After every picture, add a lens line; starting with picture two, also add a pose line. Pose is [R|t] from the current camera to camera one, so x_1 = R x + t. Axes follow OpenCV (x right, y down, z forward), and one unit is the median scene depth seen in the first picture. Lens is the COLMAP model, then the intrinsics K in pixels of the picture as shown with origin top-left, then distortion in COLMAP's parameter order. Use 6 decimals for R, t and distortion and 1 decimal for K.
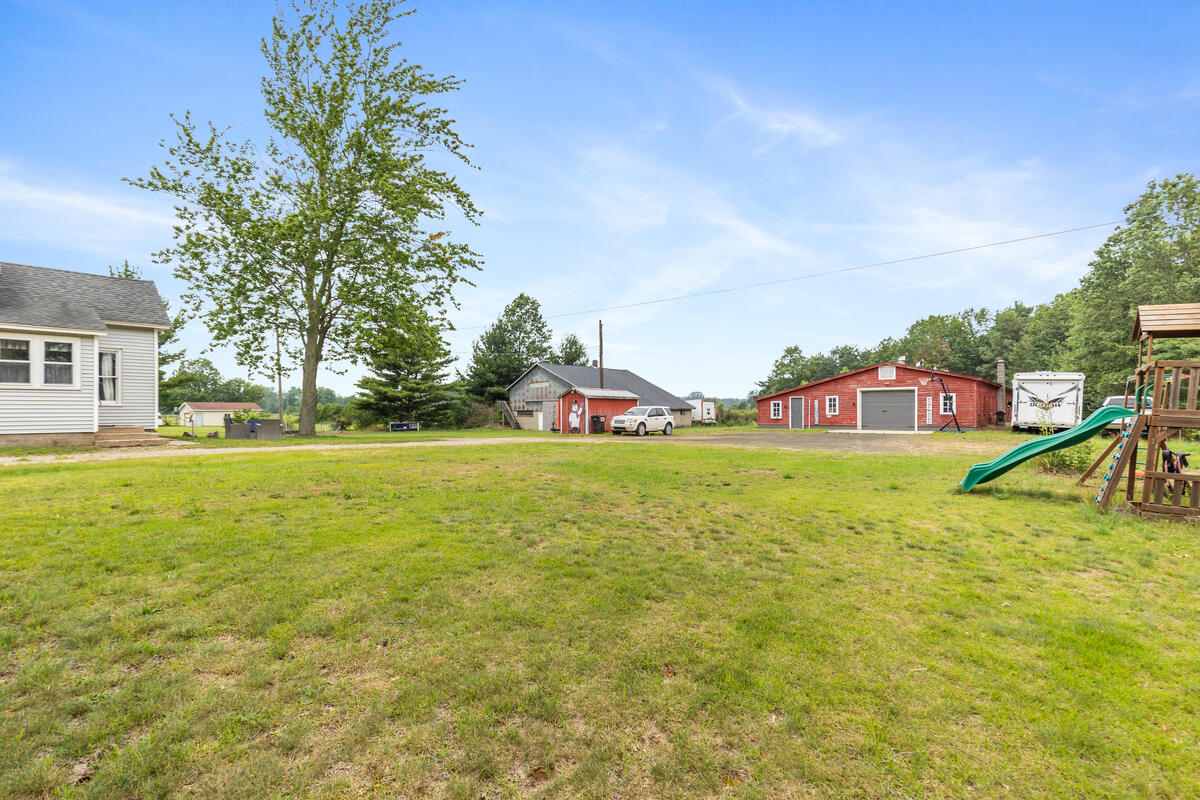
lens RADIAL K [[547.0, 0, 603.6], [0, 547.0, 406.5], [0, 0, 1]] dist [0.002295, 0.000288]
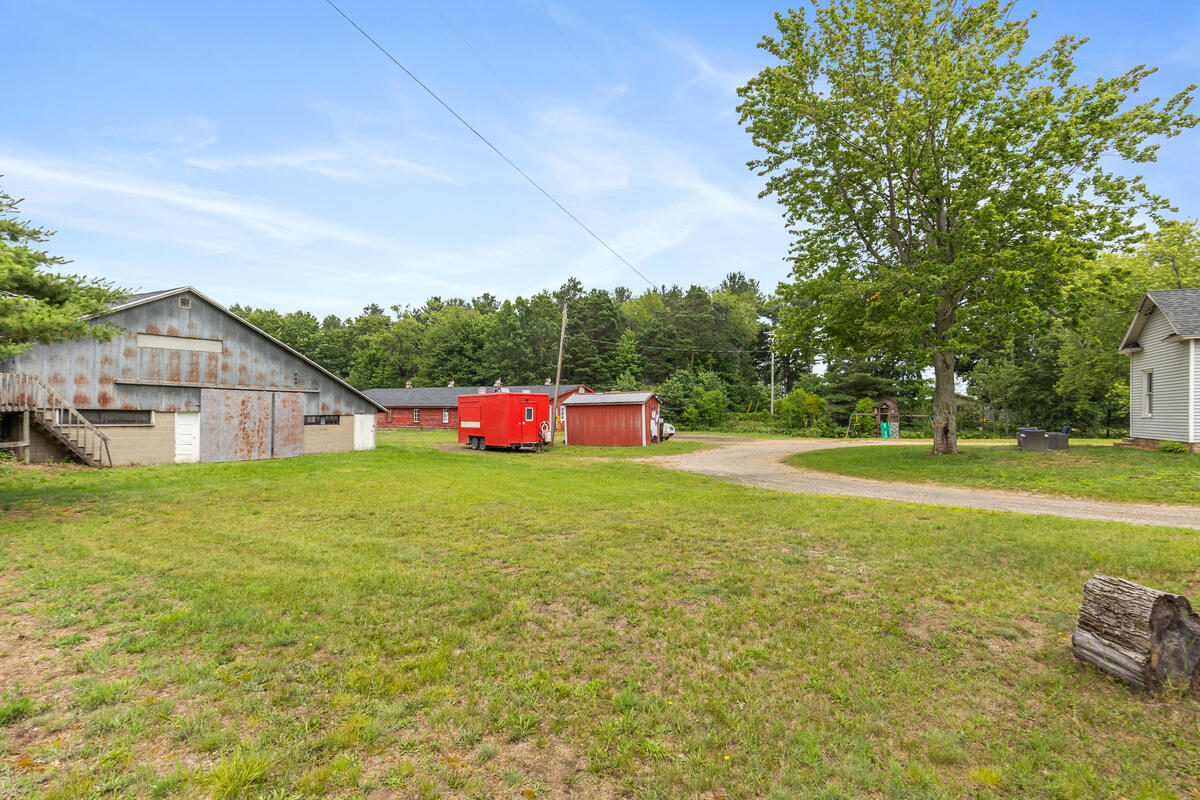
lens RADIAL K [[547.0, 0, 601.7], [0, 547.0, 412.2], [0, 0, 1]] dist [0.002295, 0.000288]
pose [[-0.258562, 0.010115, 0.965942, -0.834574], [-0.019099, 0.999696, -0.015581, 0.013104], [-0.965806, -0.022477, -0.258290, 1.201191]]
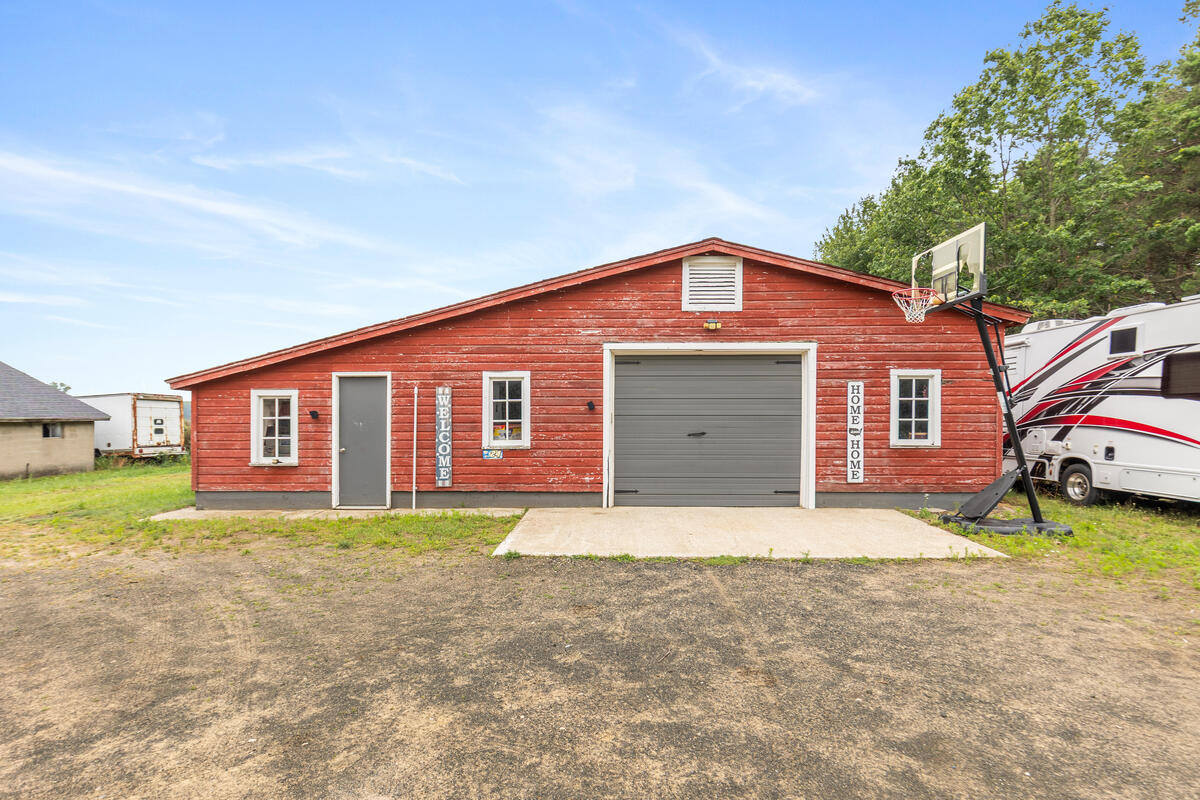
lens RADIAL K [[624.4, 0, 629.3], [0, 624.4, 443.5], [0, 0, 1]] dist [0.000583, 0.000159]
pose [[0.770568, -0.020340, 0.637033, 0.272445], [-0.007114, 0.999154, 0.040507, 0.001304], [-0.637318, -0.035745, 0.769771, 0.724836]]
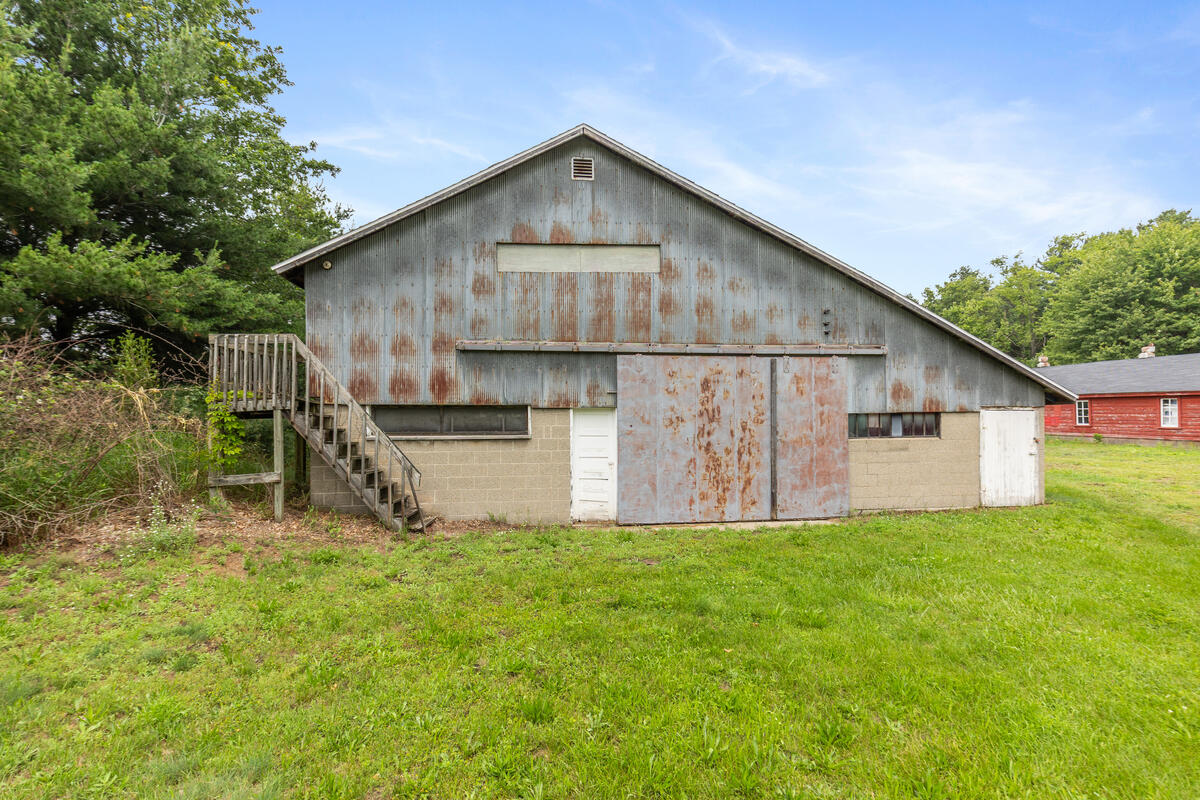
lens RADIAL K [[547.0, 0, 601.1], [0, 547.0, 403.6], [0, 0, 1]] dist [0.002295, 0.000288]
pose [[0.651144, 0.017900, 0.758743, -0.363027], [-0.009602, 0.999836, -0.015347, 0.013959], [-0.758894, 0.002707, 0.651209, 1.299924]]
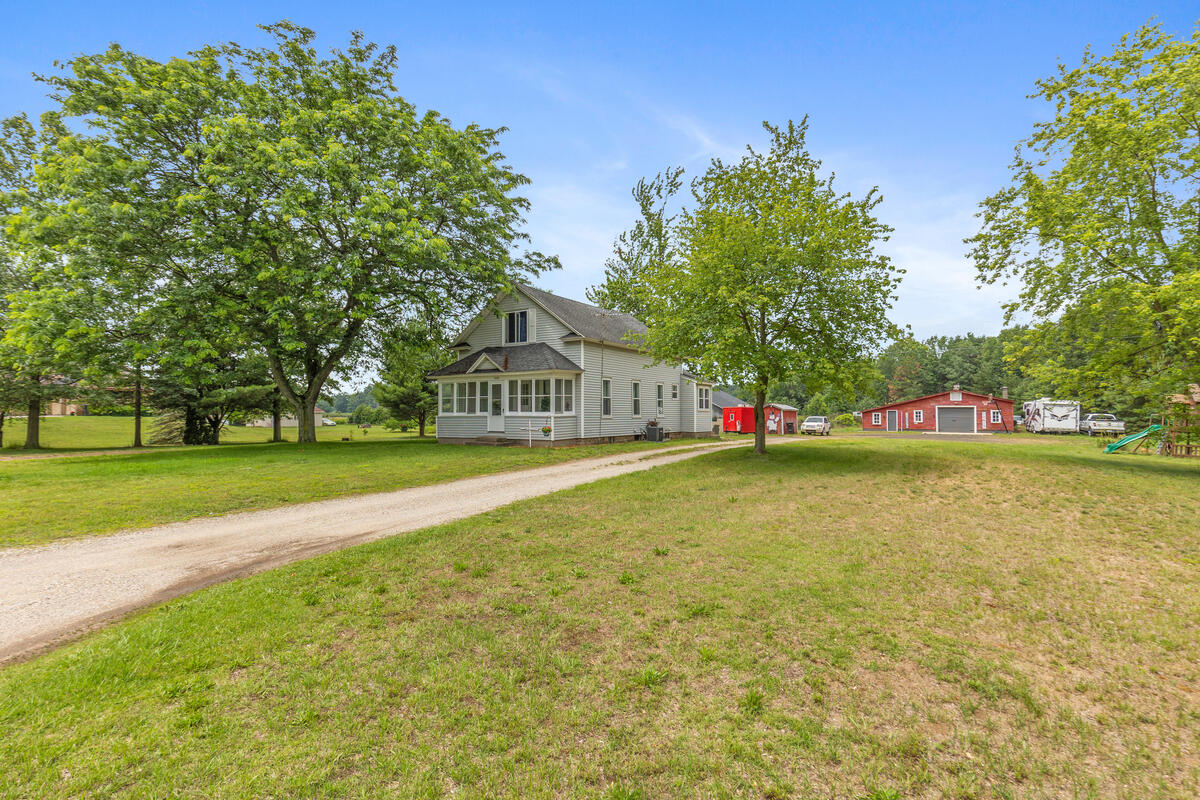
lens RADIAL K [[547.0, 0, 605.7], [0, 547.0, 399.8], [0, 0, 1]] dist [0.002295, 0.000288]
pose [[0.991647, 0.008821, 0.128677, -0.650672], [-0.007220, 0.999891, -0.012902, -0.021676], [-0.128777, 0.011865, 0.991603, -0.425916]]
